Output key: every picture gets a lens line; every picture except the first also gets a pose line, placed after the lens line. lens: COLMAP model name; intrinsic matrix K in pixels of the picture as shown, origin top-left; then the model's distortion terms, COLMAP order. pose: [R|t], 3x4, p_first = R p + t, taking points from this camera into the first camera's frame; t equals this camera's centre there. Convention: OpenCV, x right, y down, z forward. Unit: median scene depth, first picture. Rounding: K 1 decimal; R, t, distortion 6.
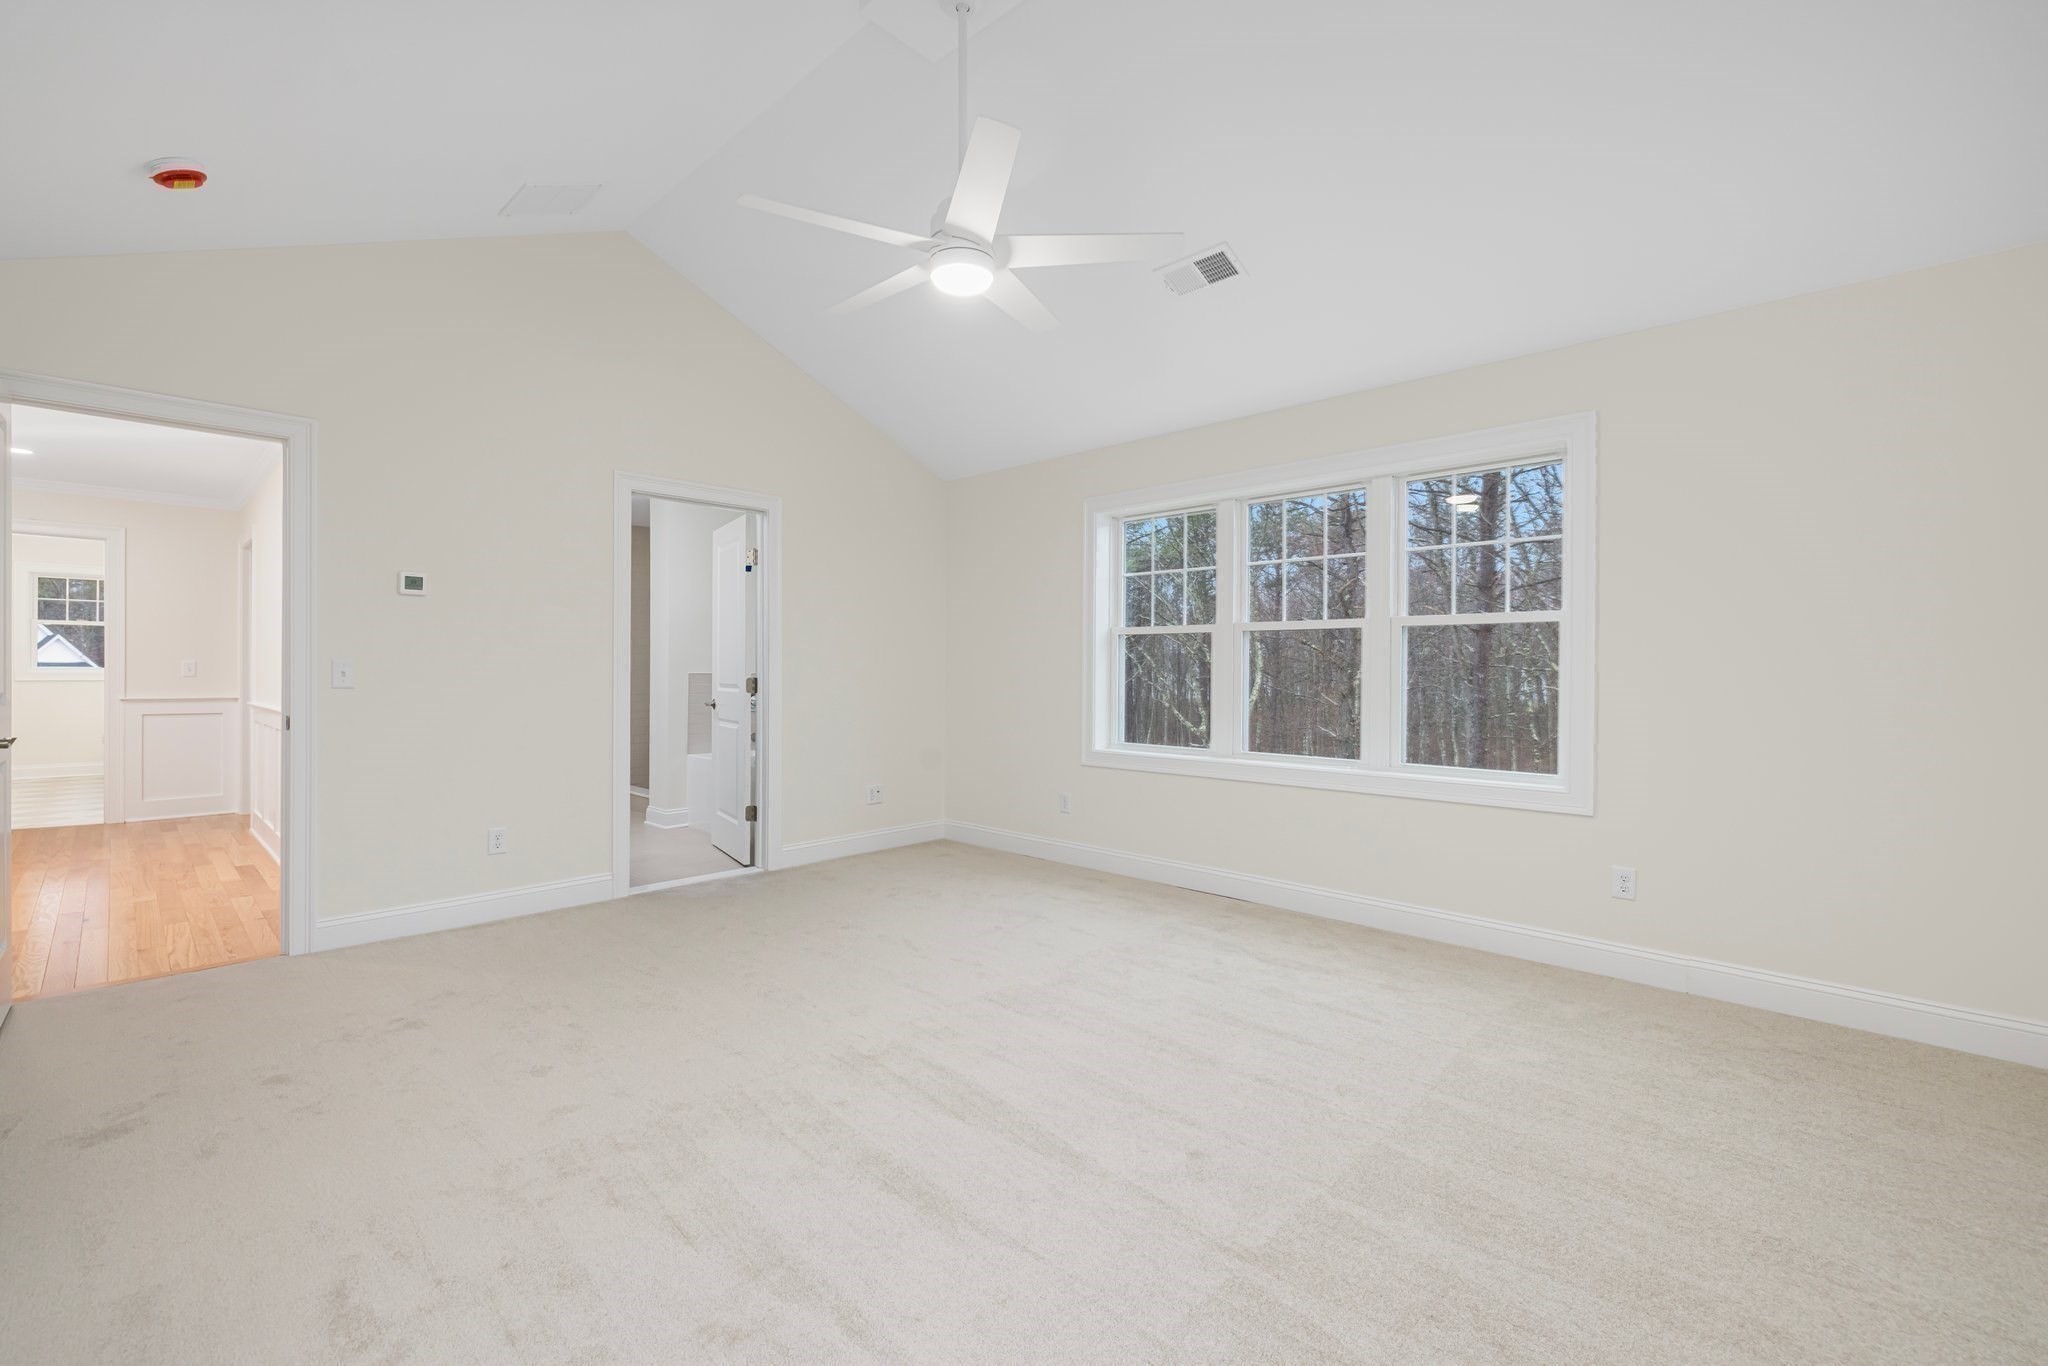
lens RADIAL K [[858.8, 0, 1039.2], [0, 858.8, 674.9], [0, 0, 1]] dist [0.000522, 0.000068]
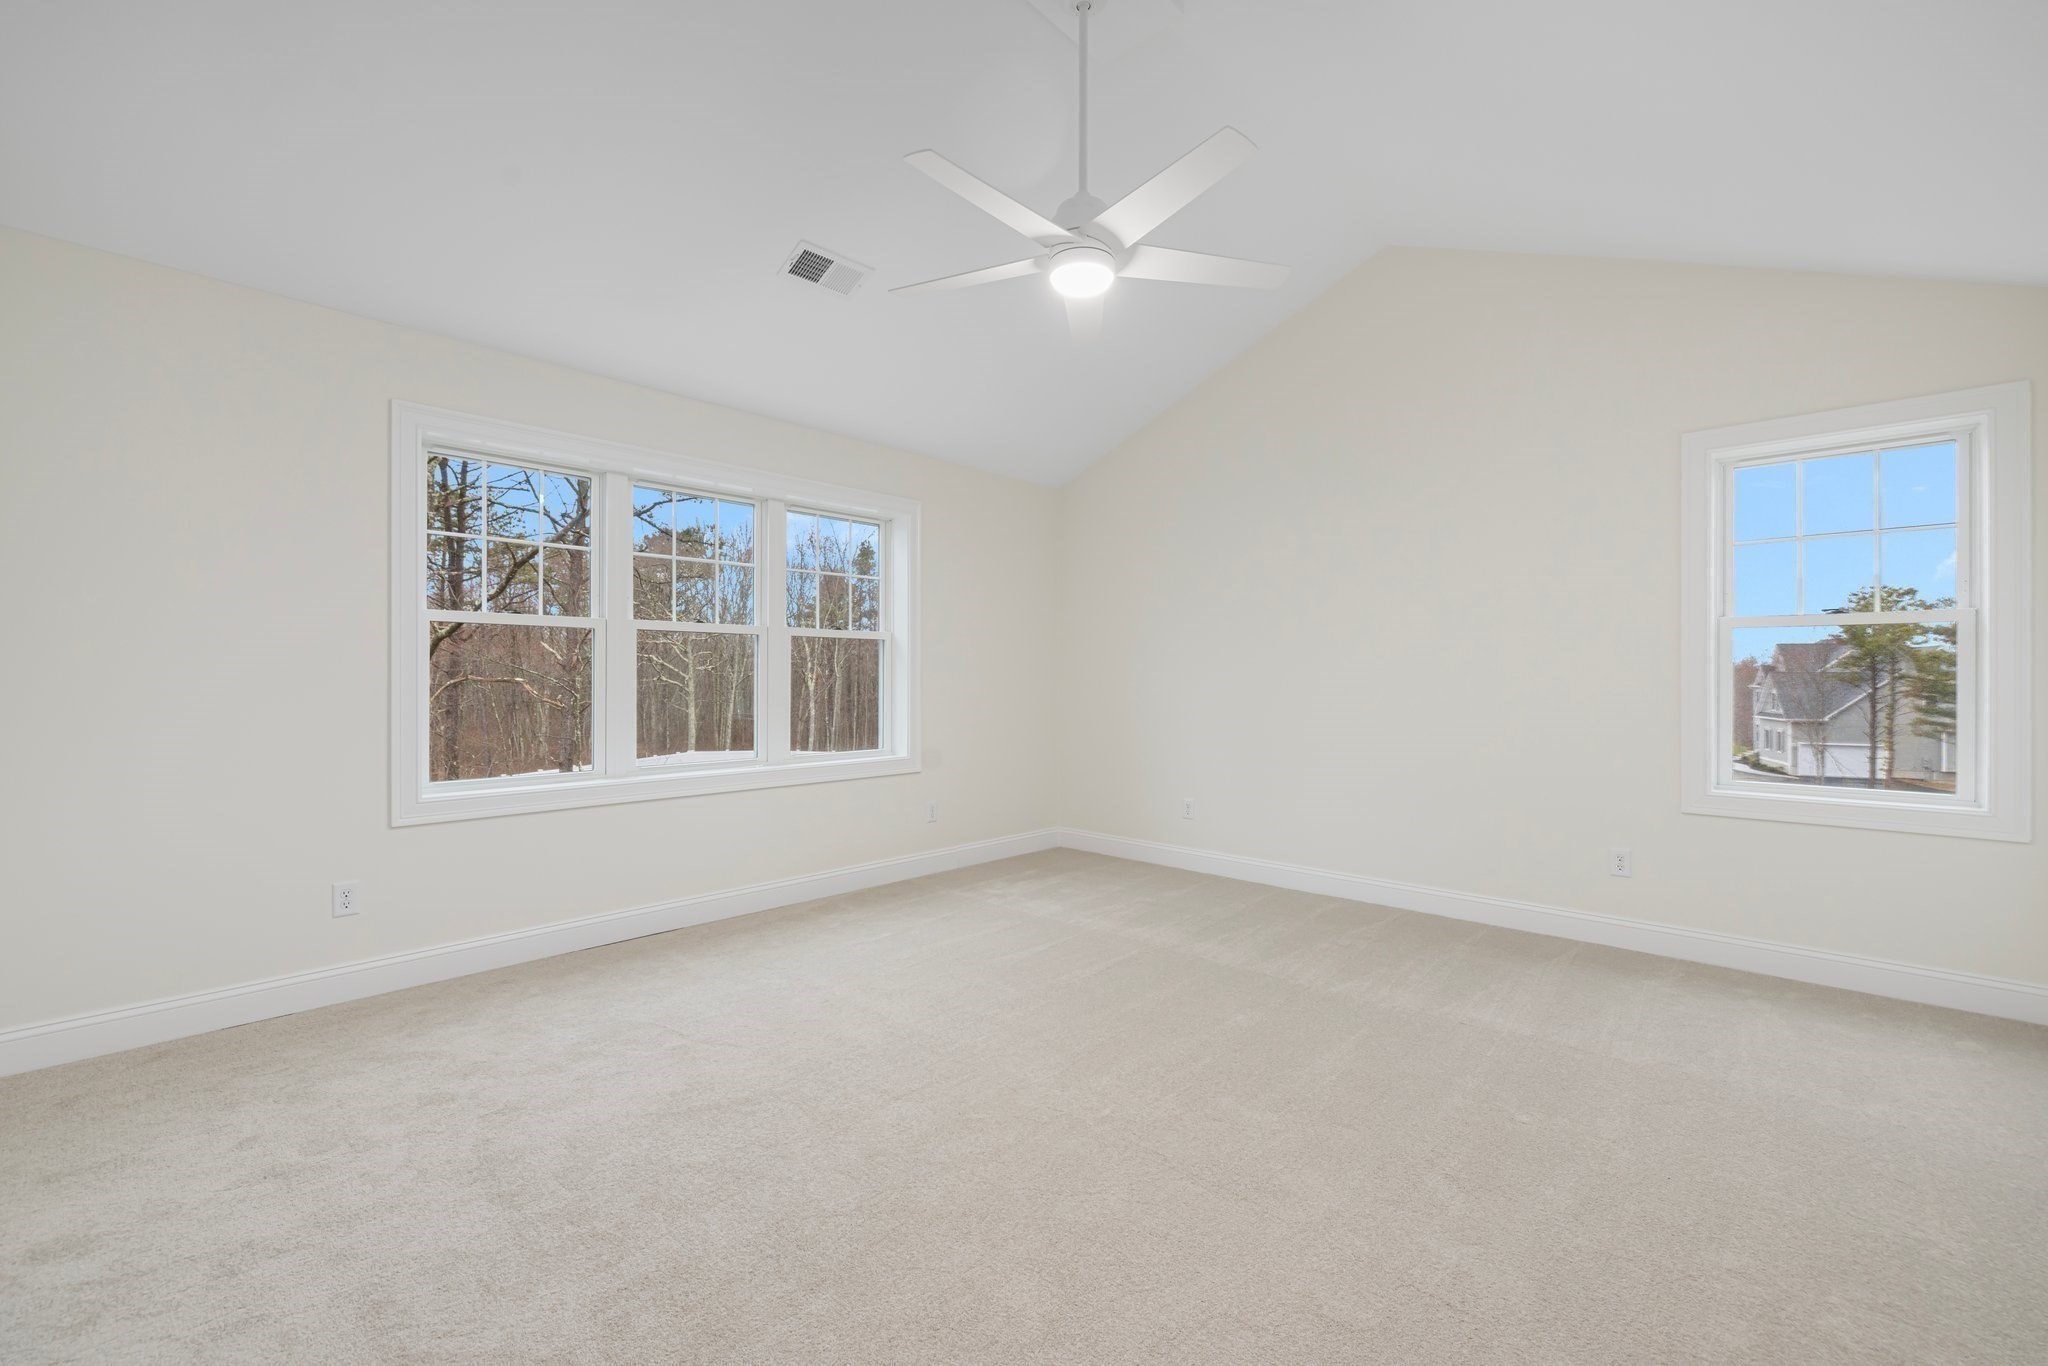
lens RADIAL K [[858.8, 0, 1039.2], [0, 858.8, 674.9], [0, 0, 1]] dist [0.000522, 0.000068]
pose [[0.012044, -0.002255, 0.999925, -0.685637], [0.003023, 0.999993, 0.002219, -0.005538], [-0.999923, 0.002996, 0.012050, 0.624974]]
